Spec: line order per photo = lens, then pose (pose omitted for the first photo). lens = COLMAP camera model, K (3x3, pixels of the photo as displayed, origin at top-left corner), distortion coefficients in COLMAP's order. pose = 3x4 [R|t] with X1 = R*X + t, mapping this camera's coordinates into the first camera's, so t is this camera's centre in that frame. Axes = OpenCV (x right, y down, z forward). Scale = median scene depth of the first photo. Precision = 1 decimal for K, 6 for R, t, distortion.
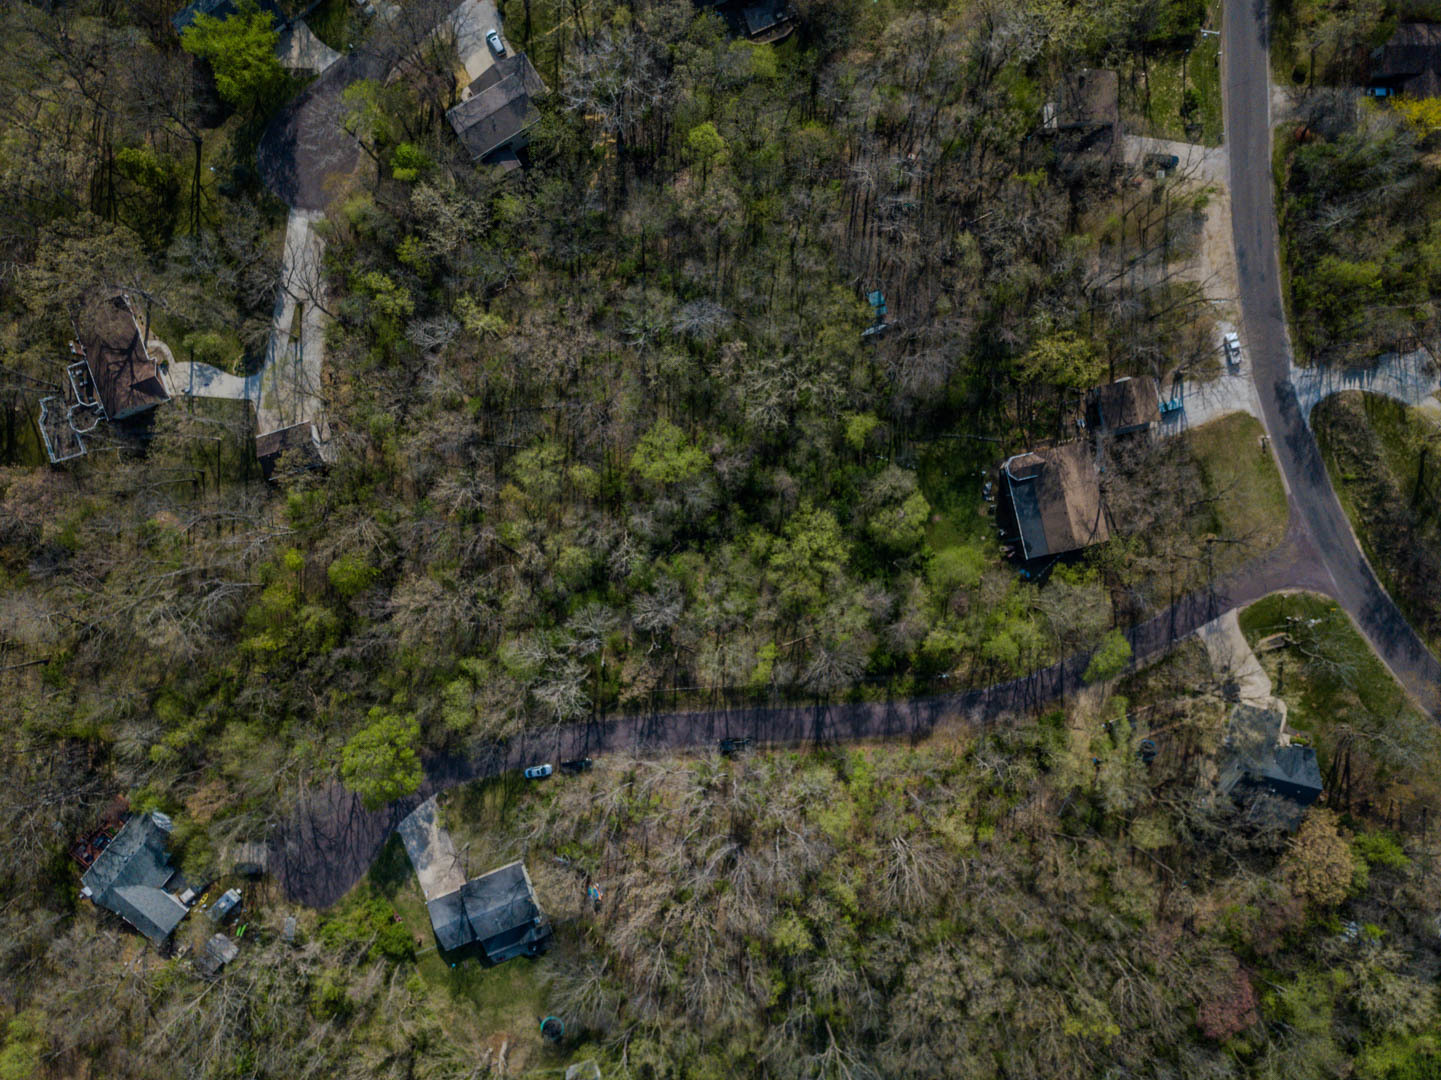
lens RADIAL K [[1164.5, 0, 720.5], [0, 1164.5, 540.0], [0, 0, 1]] dist [-0.009774, 0.007310]
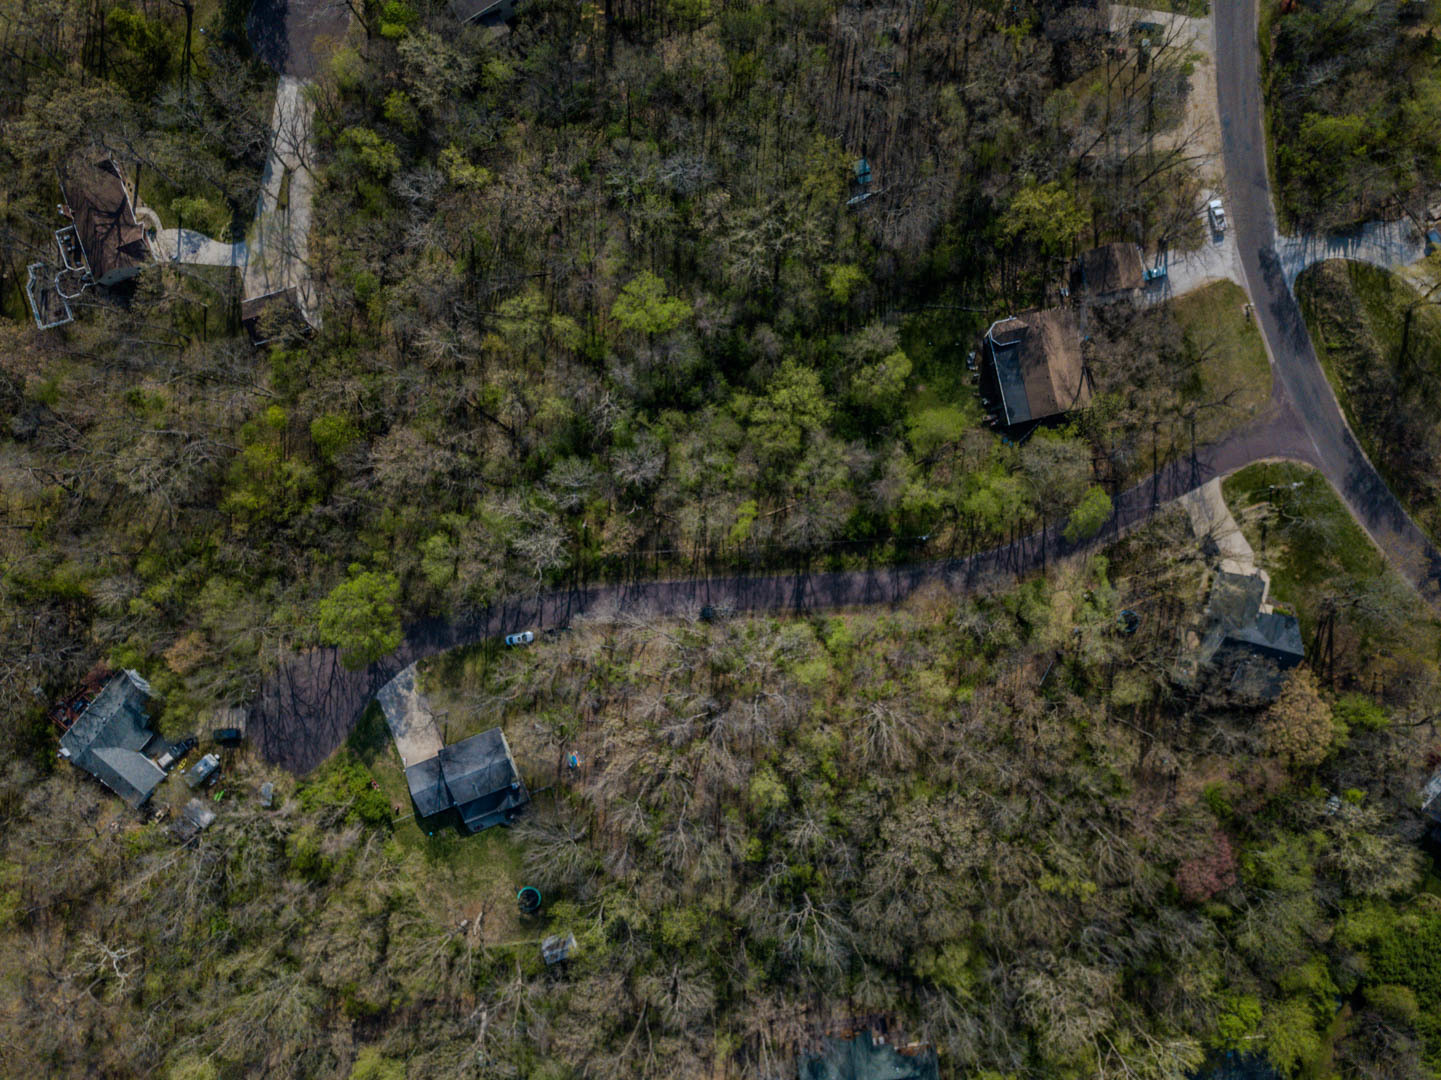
lens RADIAL K [[1164.5, 0, 720.5], [0, 1164.5, 540.0], [0, 0, 1]] dist [-0.009774, 0.007310]
pose [[0.999926, 0.011488, -0.004113, 0.020862], [-0.011534, 0.999868, -0.011444, 0.130425], [0.003981, 0.011491, 0.999926, 0.001746]]
